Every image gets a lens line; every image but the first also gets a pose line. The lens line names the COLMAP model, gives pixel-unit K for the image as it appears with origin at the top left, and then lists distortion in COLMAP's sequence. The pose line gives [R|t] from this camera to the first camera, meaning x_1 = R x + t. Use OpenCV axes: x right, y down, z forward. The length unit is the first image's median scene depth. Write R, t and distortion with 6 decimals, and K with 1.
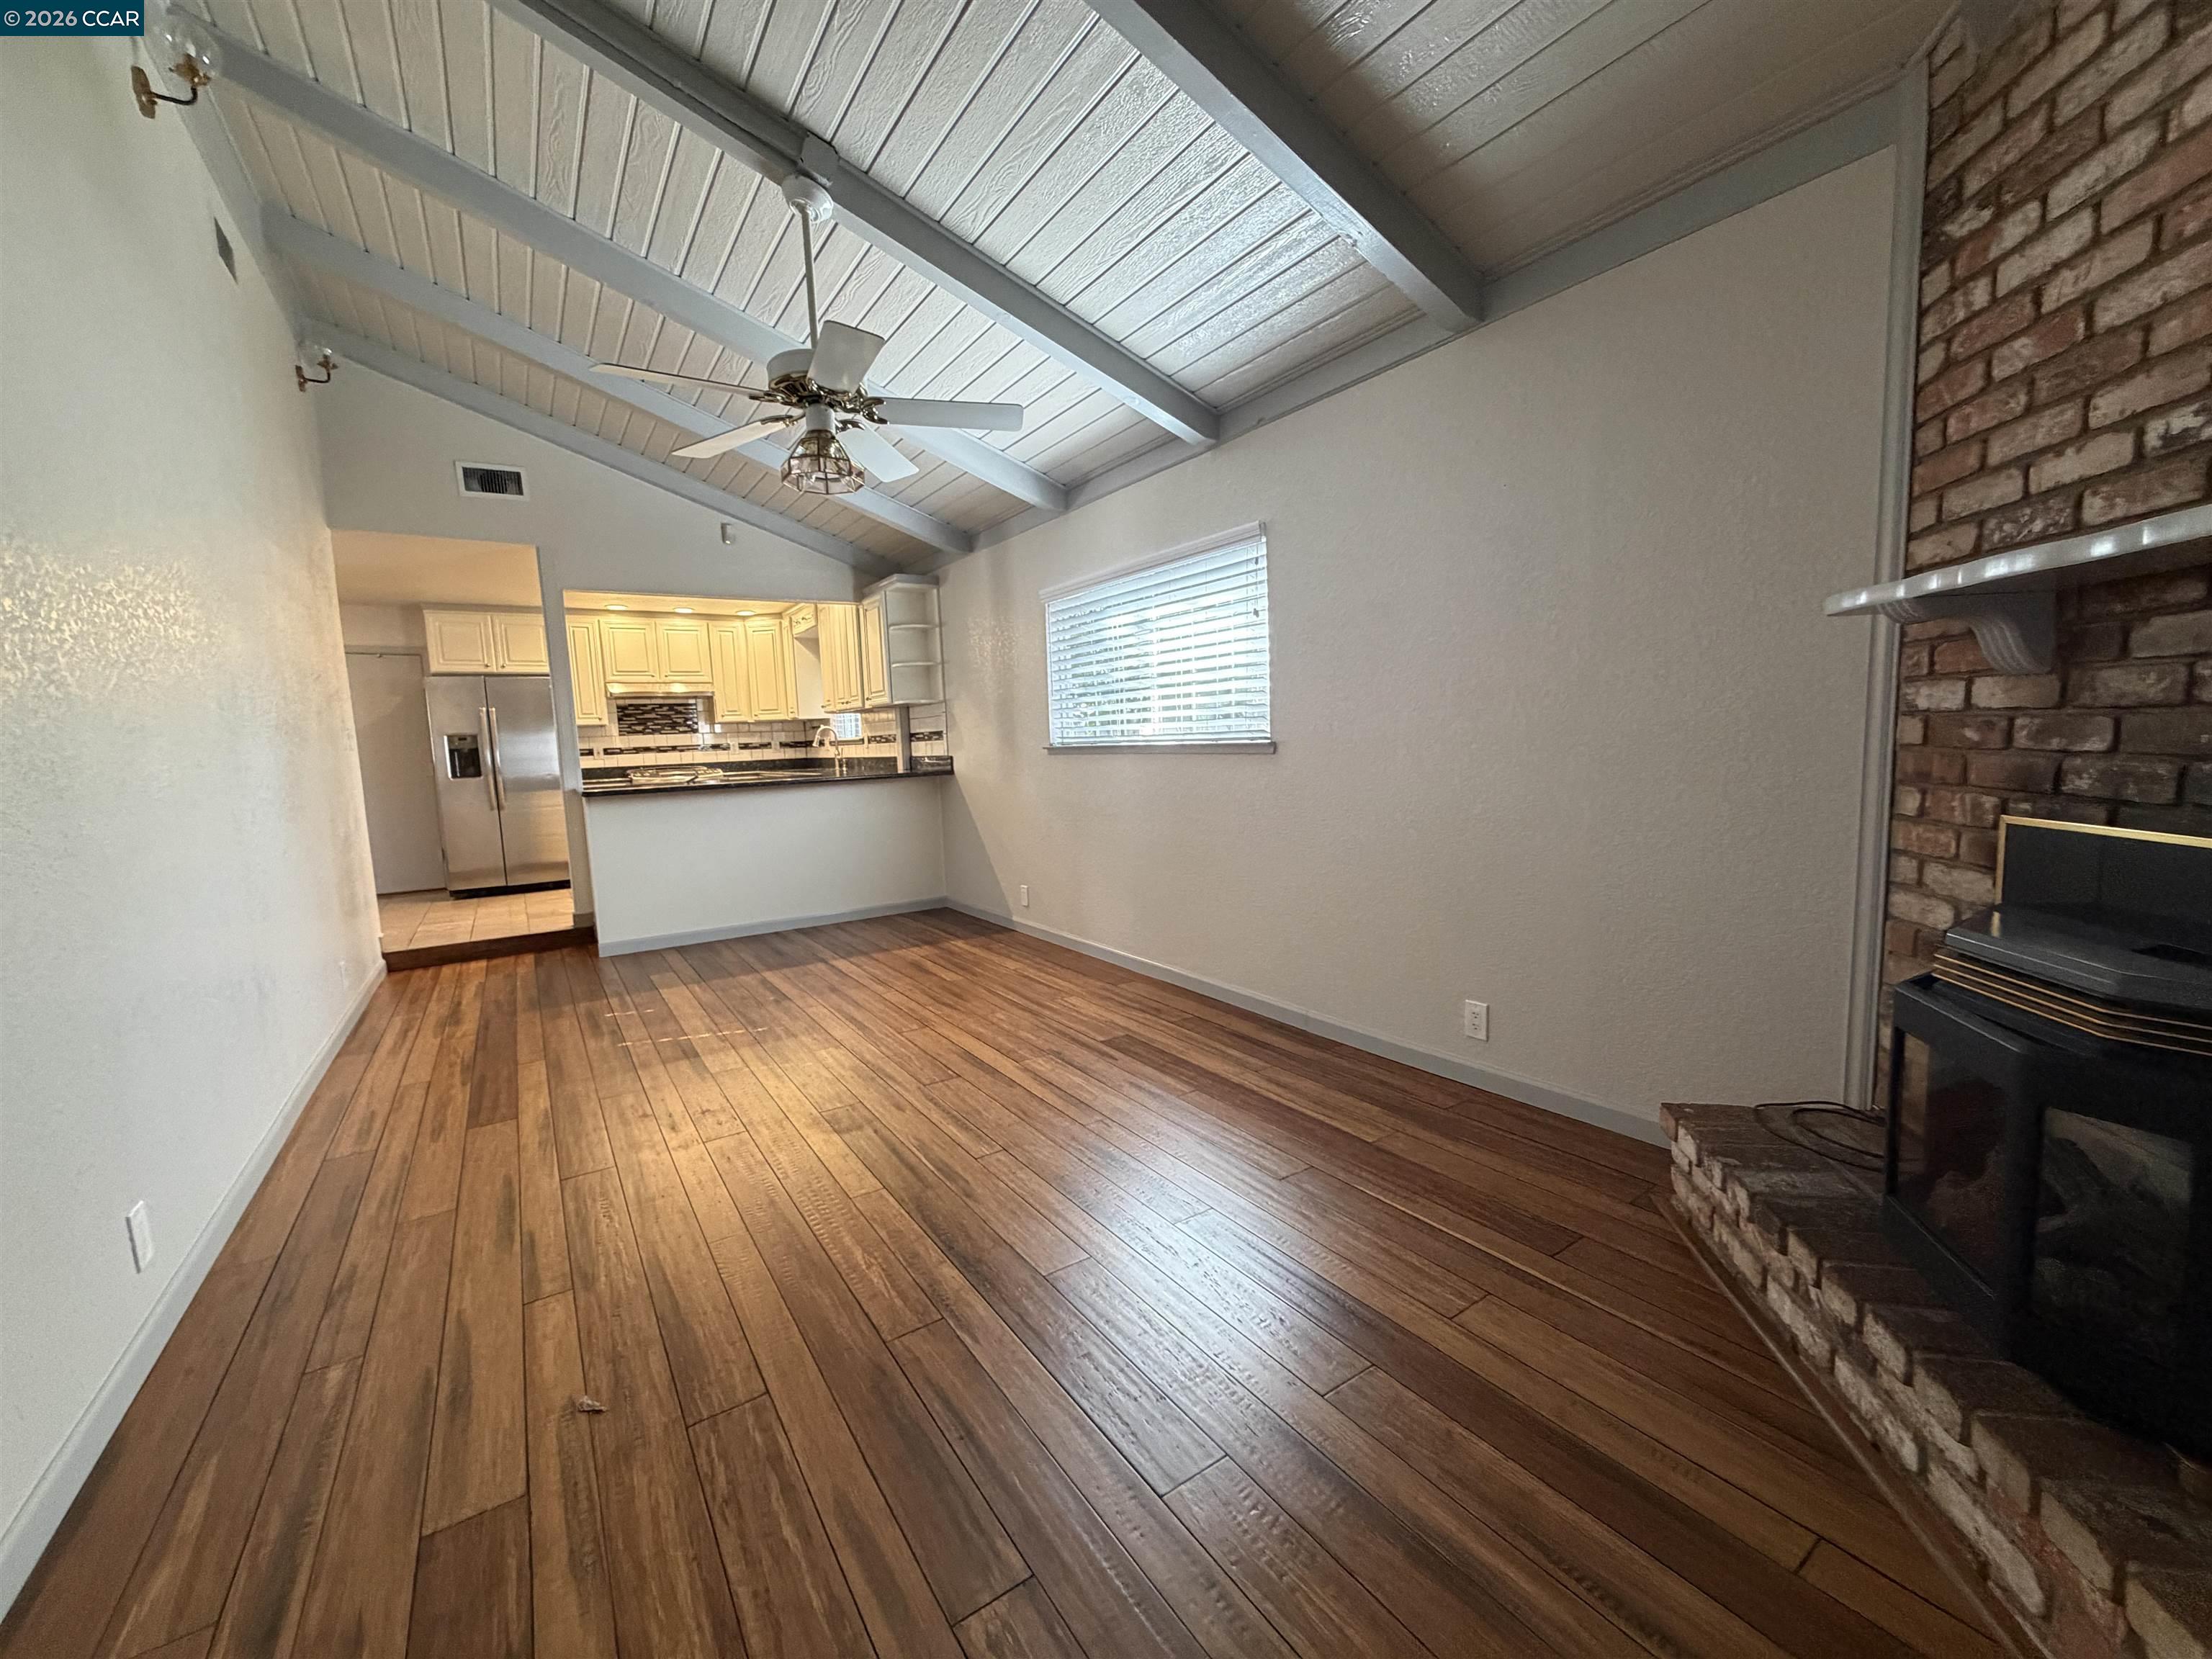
lens RADIAL K [[888.8, 0, 1094.5], [0, 888.8, 833.7], [0, 0, 1]] dist [0.000617, -0.000050]
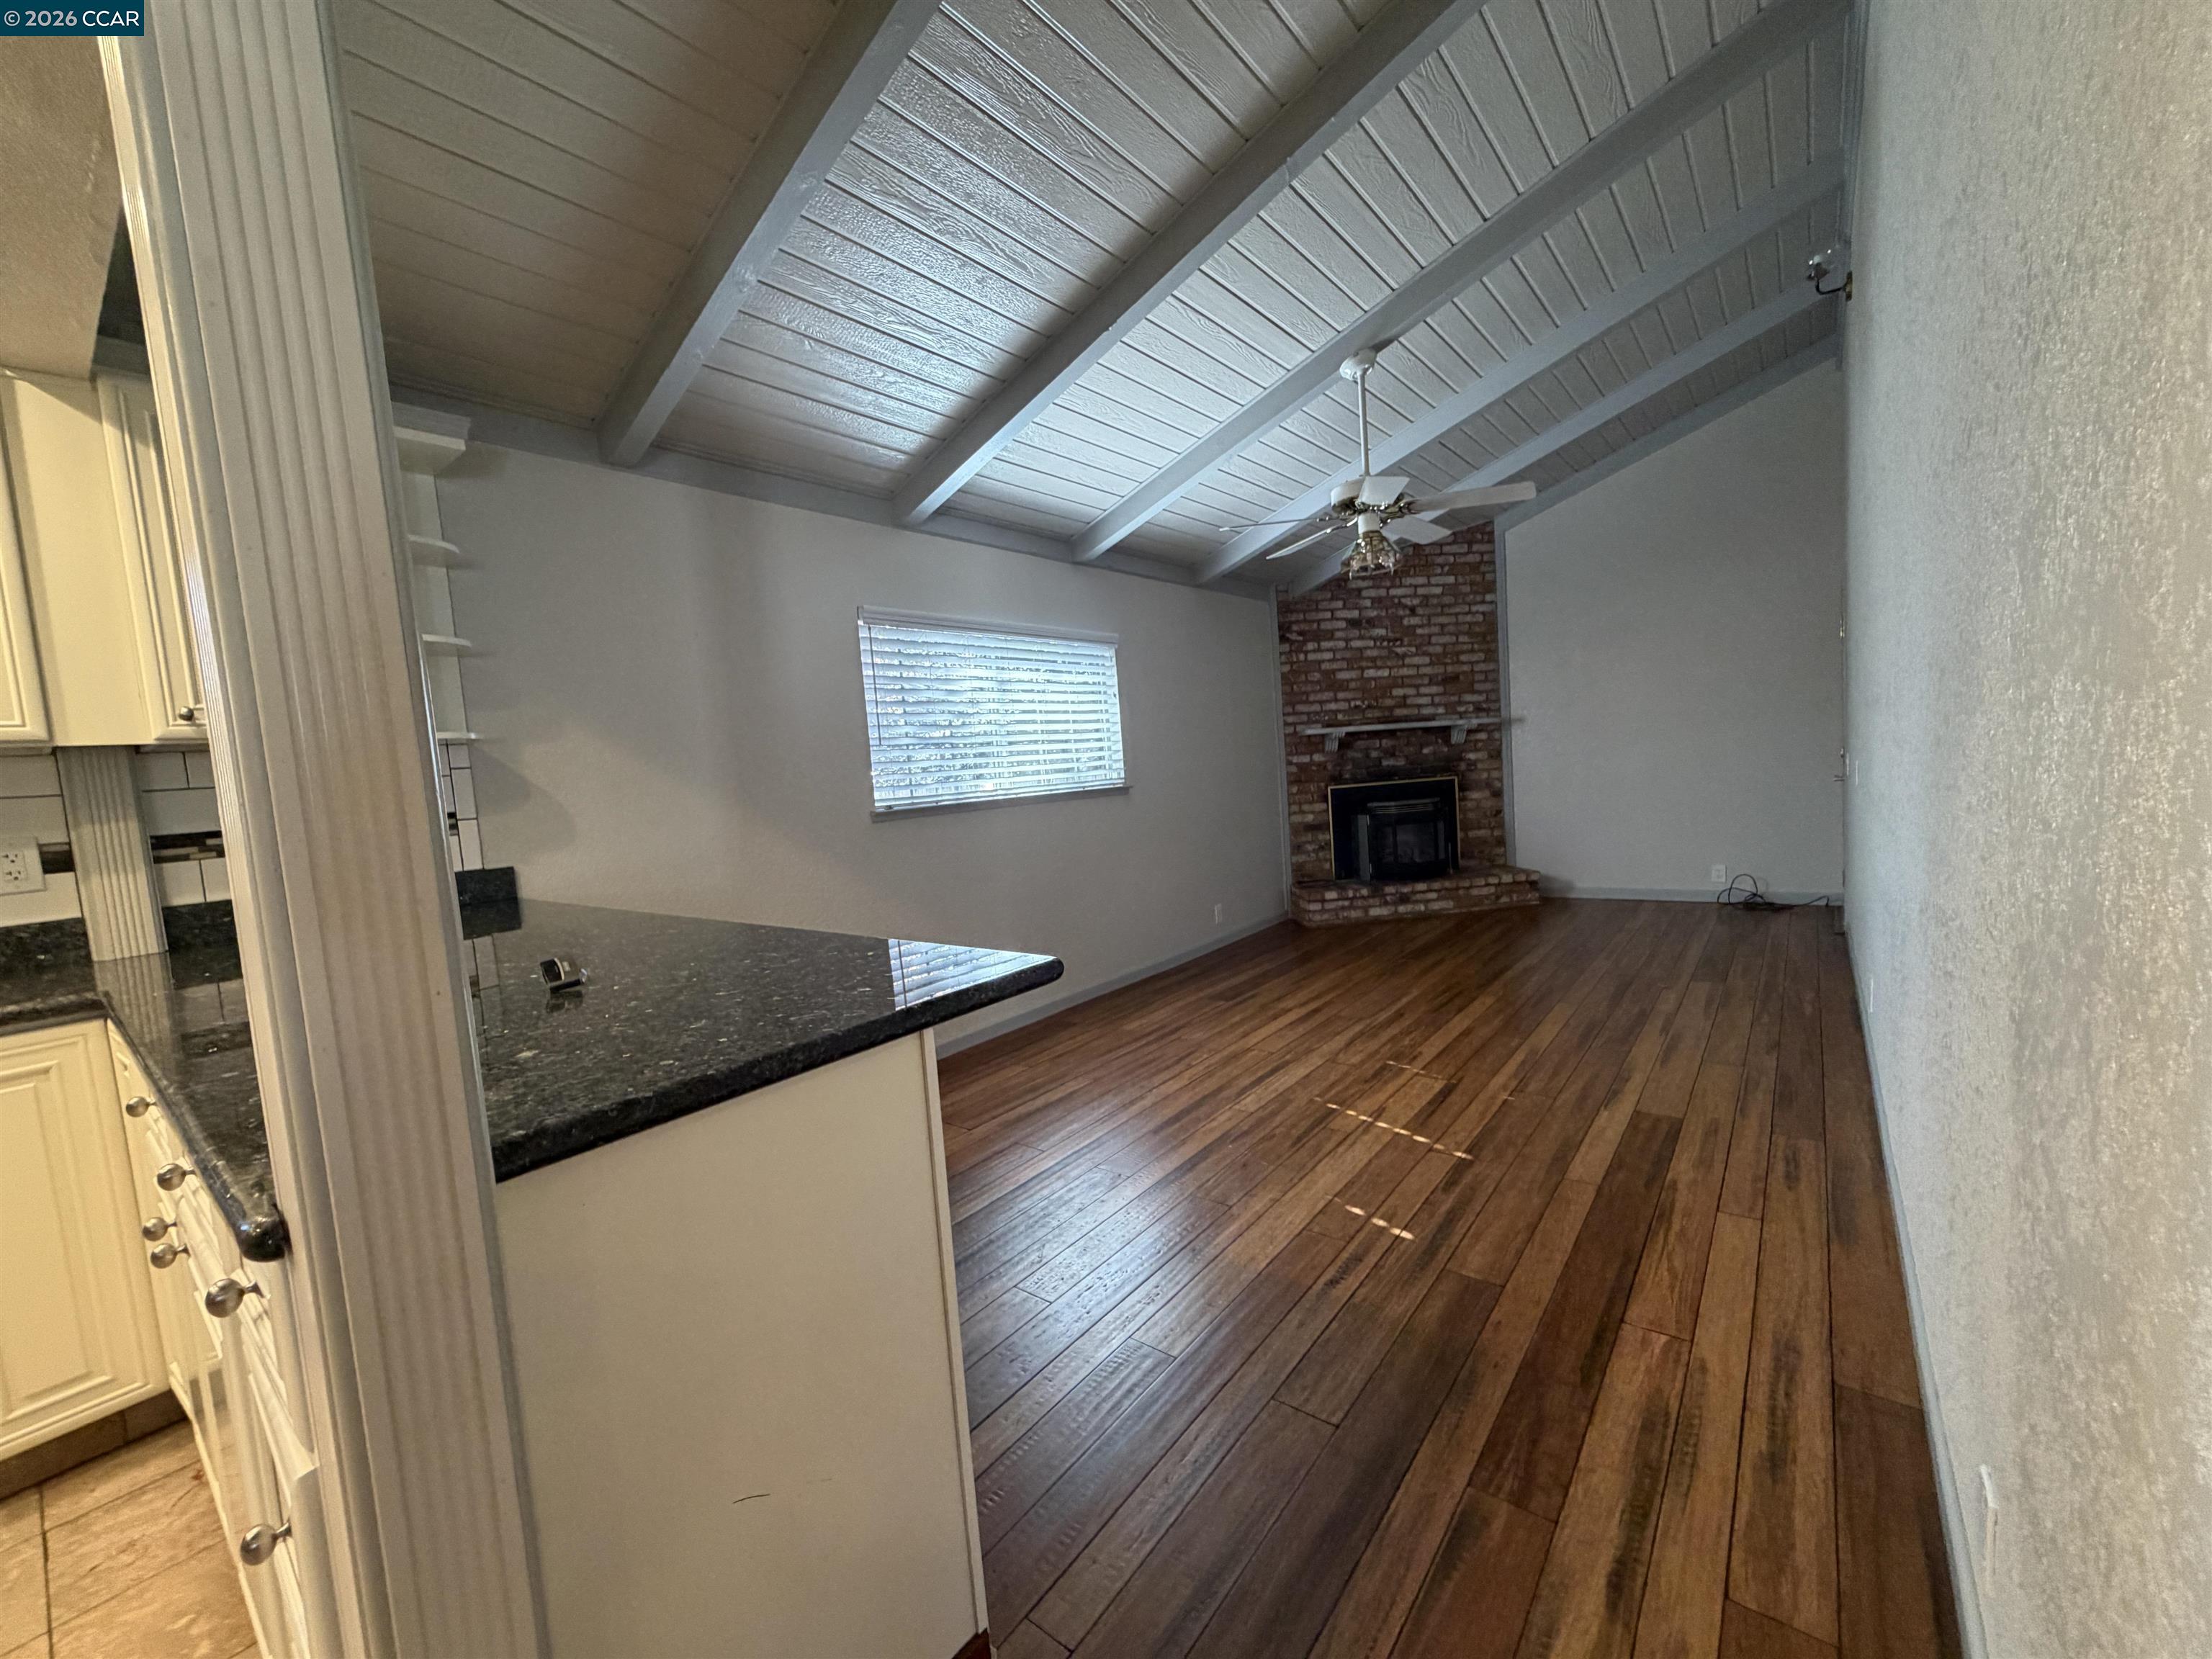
lens RADIAL K [[888.8, 0, 1106.5], [0, 888.8, 830.9], [0, 0, 1]] dist [0.000617, -0.000050]
pose [[-0.311276, -0.013324, 0.950226, -1.298851], [0.184711, 0.979984, 0.074249, -0.160925], [-0.932196, 0.198629, -0.302584, 1.652130]]
